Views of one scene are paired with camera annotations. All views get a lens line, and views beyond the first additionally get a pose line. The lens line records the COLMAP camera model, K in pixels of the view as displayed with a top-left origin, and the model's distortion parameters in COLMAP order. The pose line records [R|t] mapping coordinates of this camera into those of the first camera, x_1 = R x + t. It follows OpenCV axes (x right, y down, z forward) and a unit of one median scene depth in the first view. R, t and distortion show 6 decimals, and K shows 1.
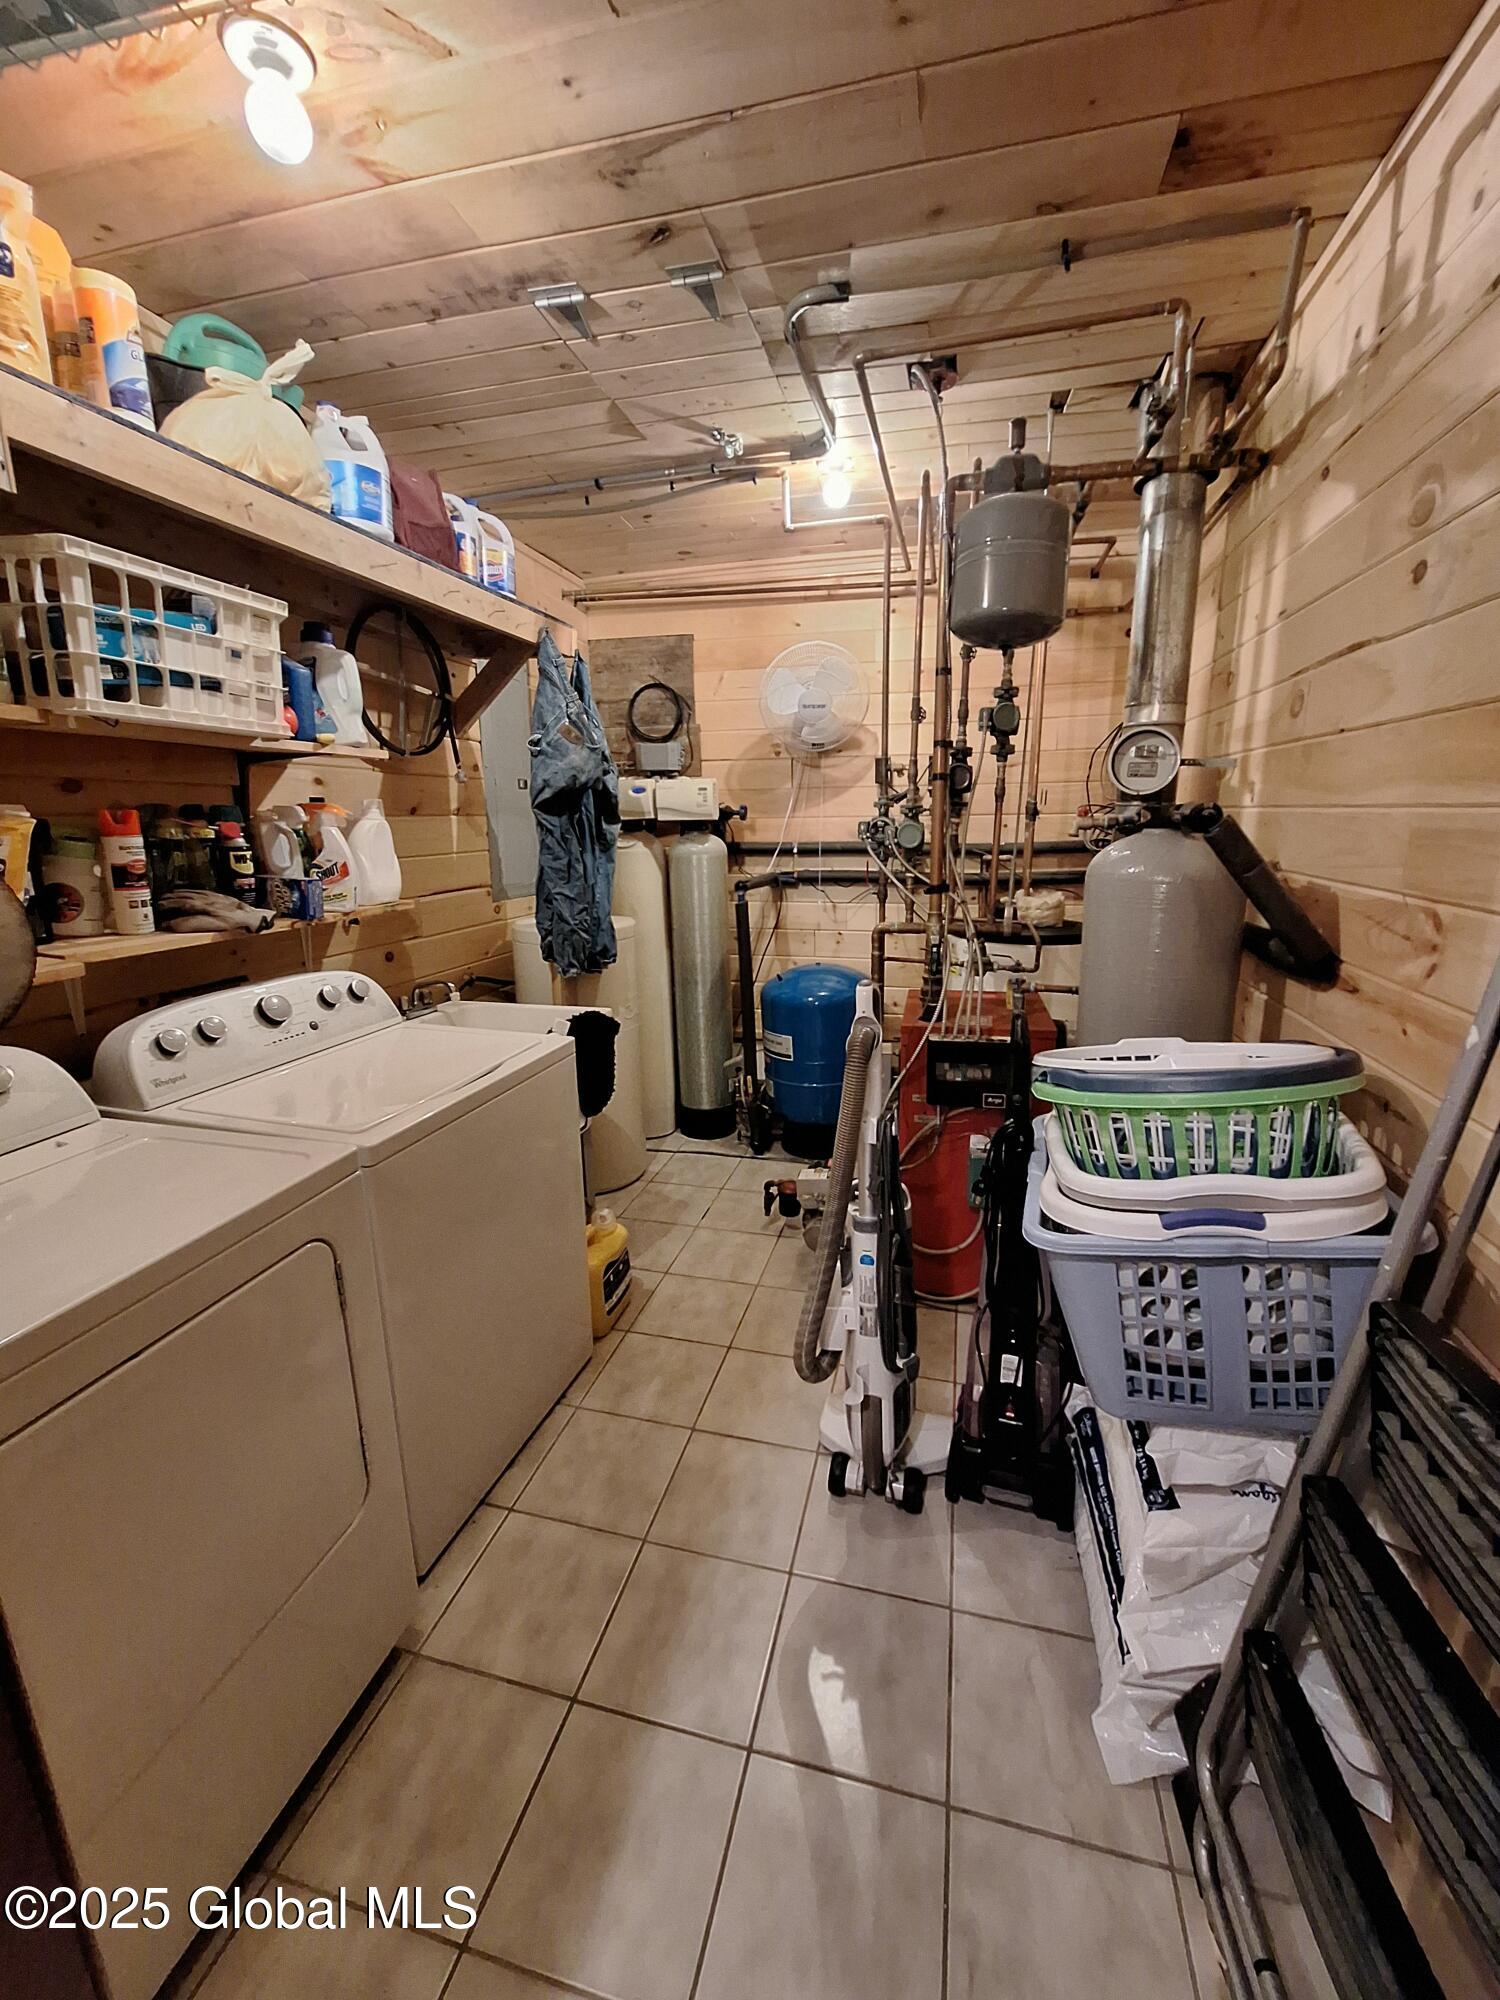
lens RADIAL K [[789.2, 0, 755.7], [0, 789.2, 998.7], [0, 0, 1]] dist [-0.002973, 0.000527]
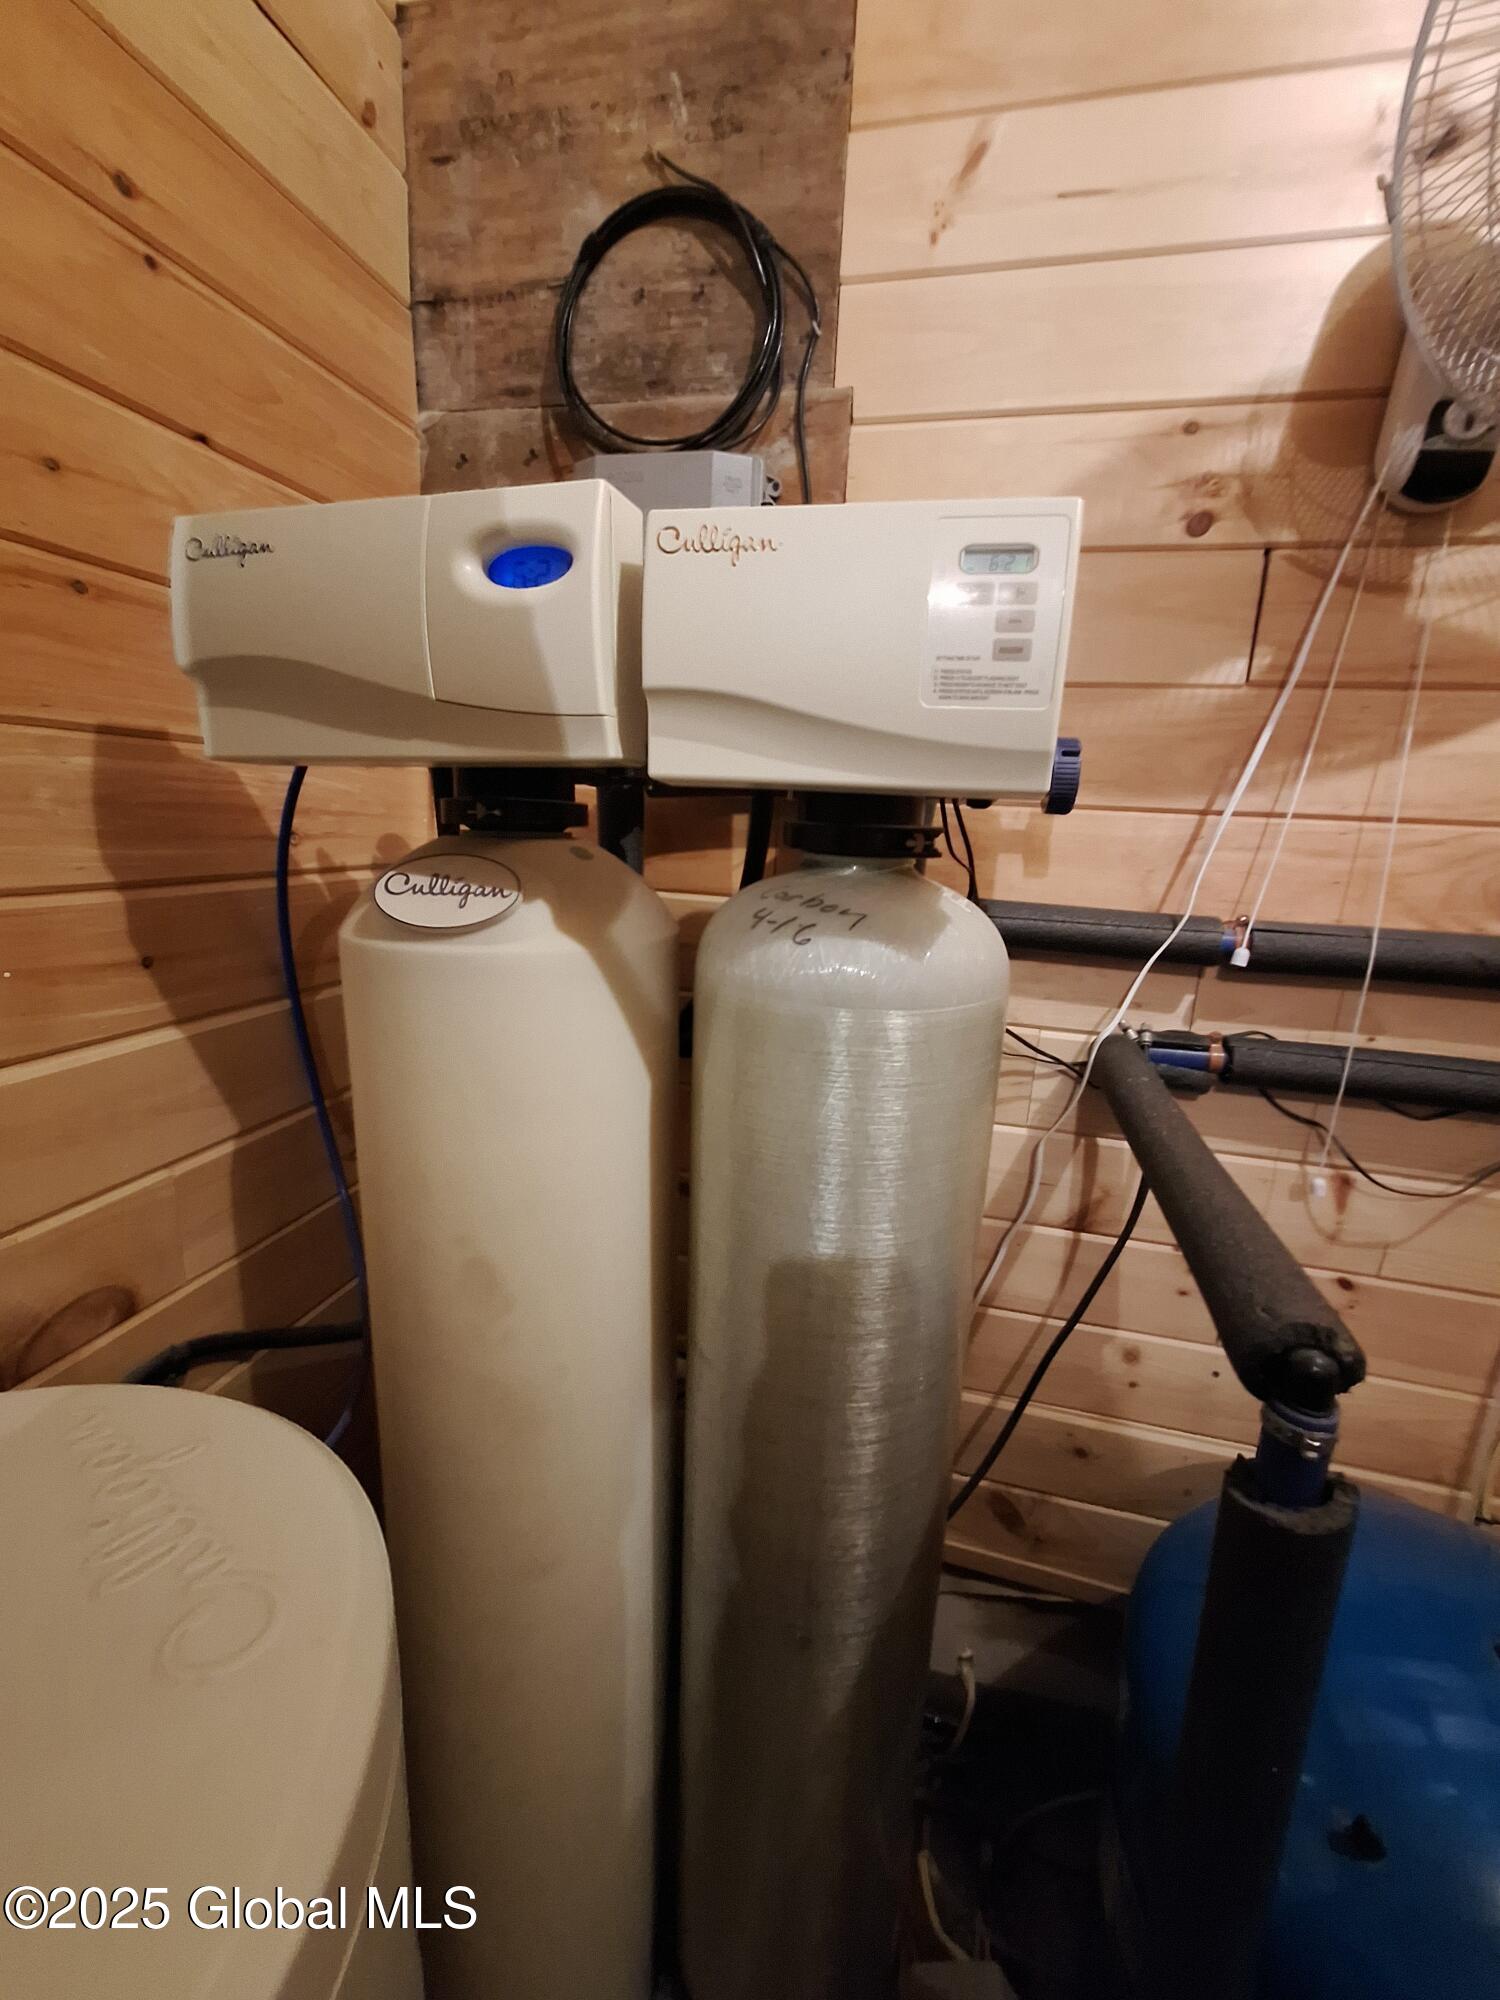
lens RADIAL K [[789.2, 0, 751.0], [0, 789.2, 995.4], [0, 0, 1]] dist [-0.002973, 0.000527]
pose [[0.998203, 0.059408, 0.007825, -0.092654], [-0.059498, 0.998158, 0.011832, -0.171415], [-0.007108, -0.012276, 0.999899, 0.771665]]
